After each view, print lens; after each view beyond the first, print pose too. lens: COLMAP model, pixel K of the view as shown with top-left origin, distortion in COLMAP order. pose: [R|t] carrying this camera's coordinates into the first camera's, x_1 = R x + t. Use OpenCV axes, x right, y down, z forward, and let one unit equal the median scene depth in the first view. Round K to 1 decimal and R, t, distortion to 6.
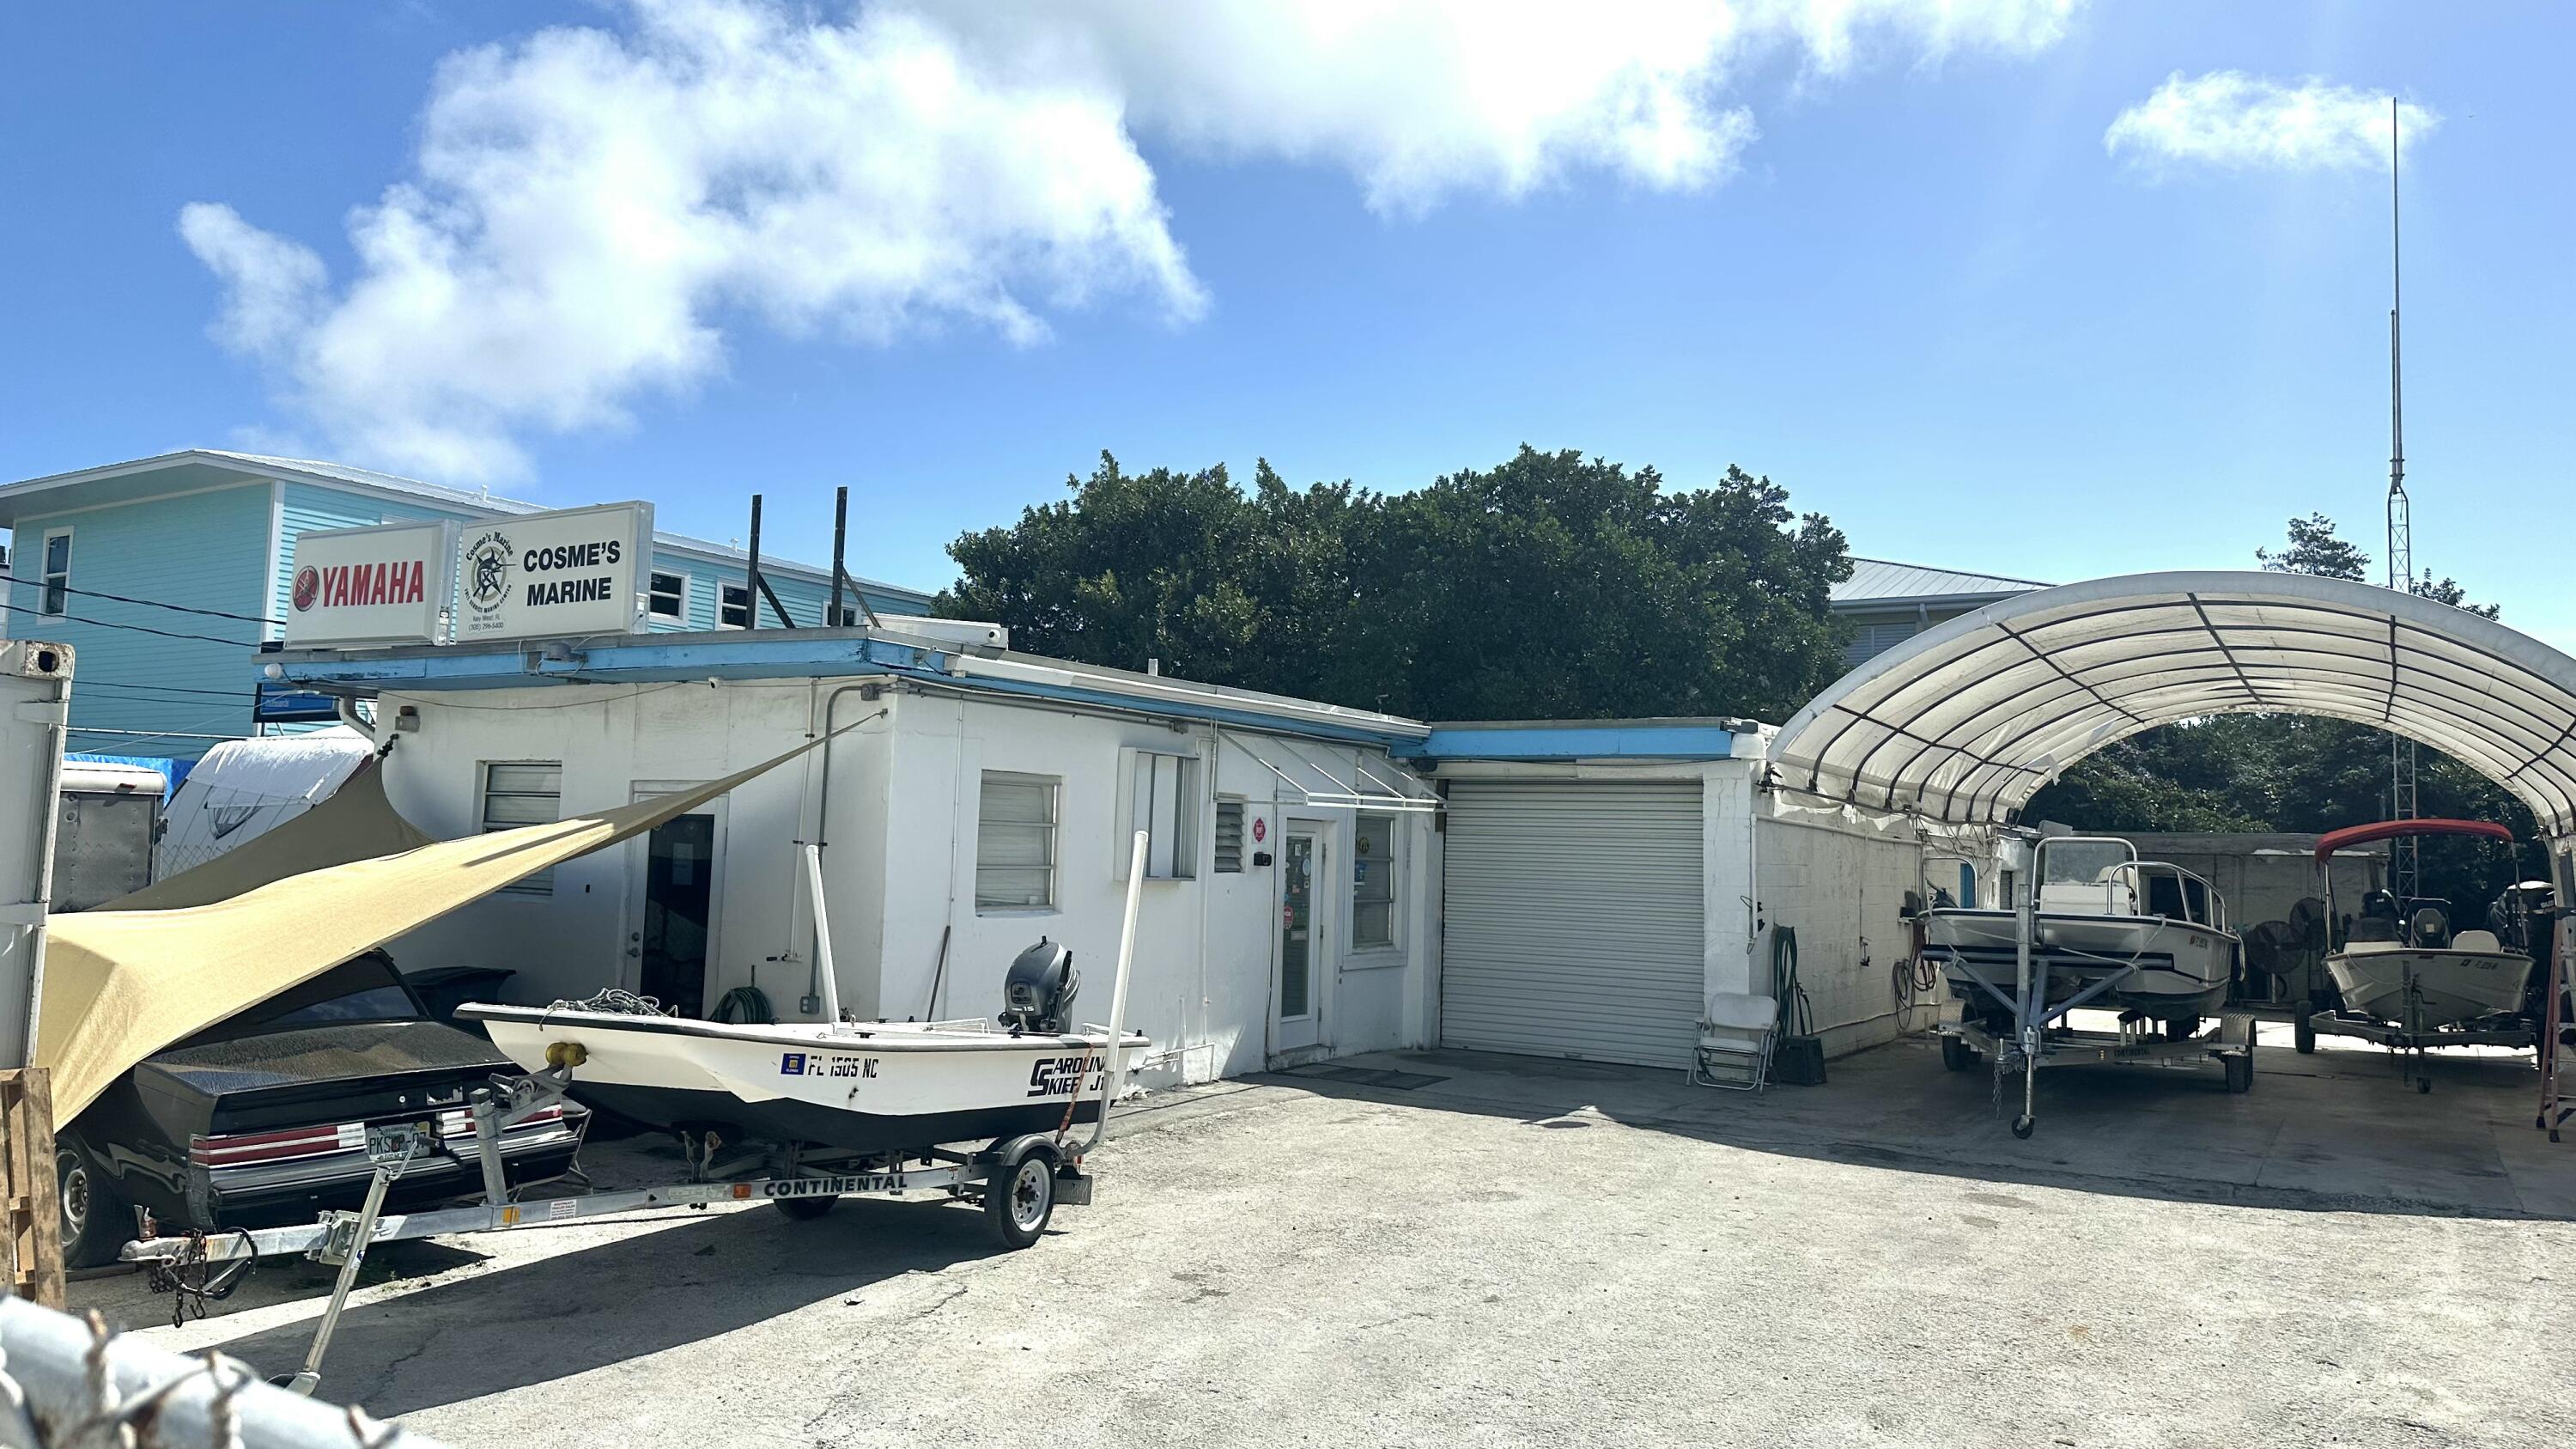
lens RADIAL K [[1801.4, 0, 1269.4], [0, 1801.4, 722.4], [0, 0, 1]] dist [0.045094, -0.036481]
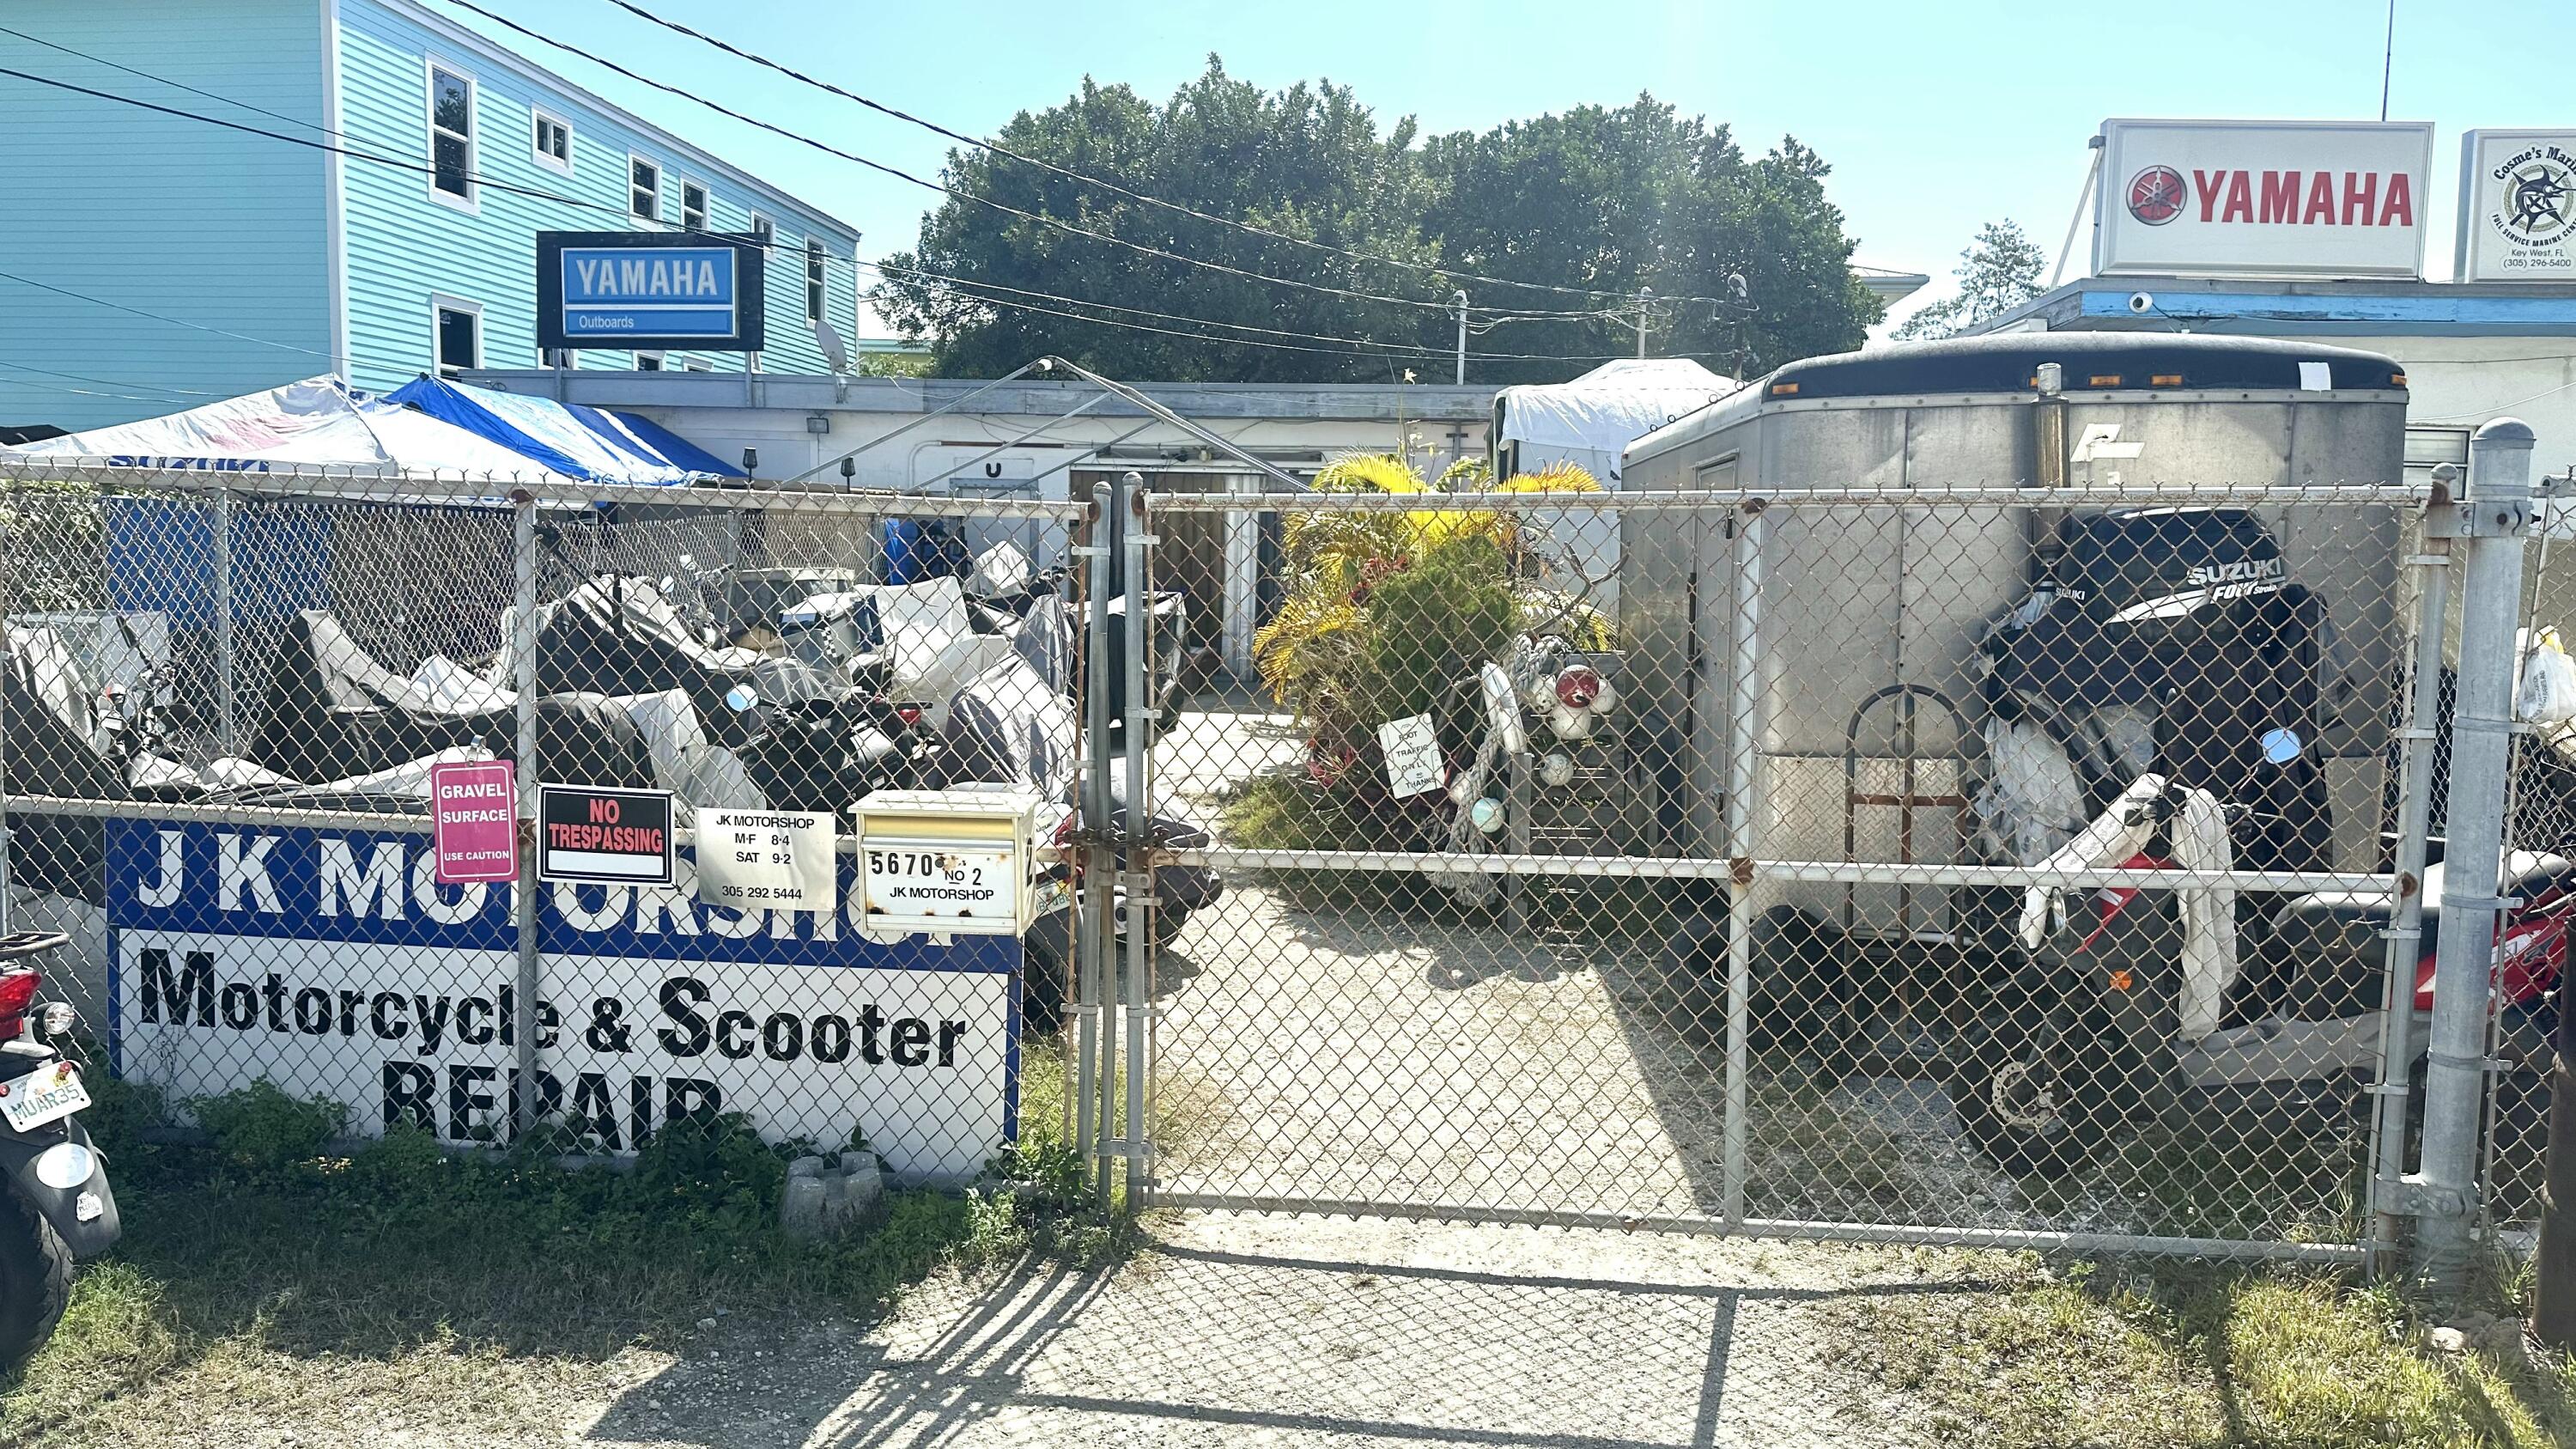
lens RADIAL K [[1801.4, 0, 1298.4], [0, 1801.4, 712.7], [0, 0, 1]] dist [0.045094, -0.036481]
pose [[0.895040, -0.050103, 0.443162, -1.232781], [-0.029515, 0.984837, 0.170954, 0.023126], [-0.445007, -0.166090, 0.879990, 0.439422]]
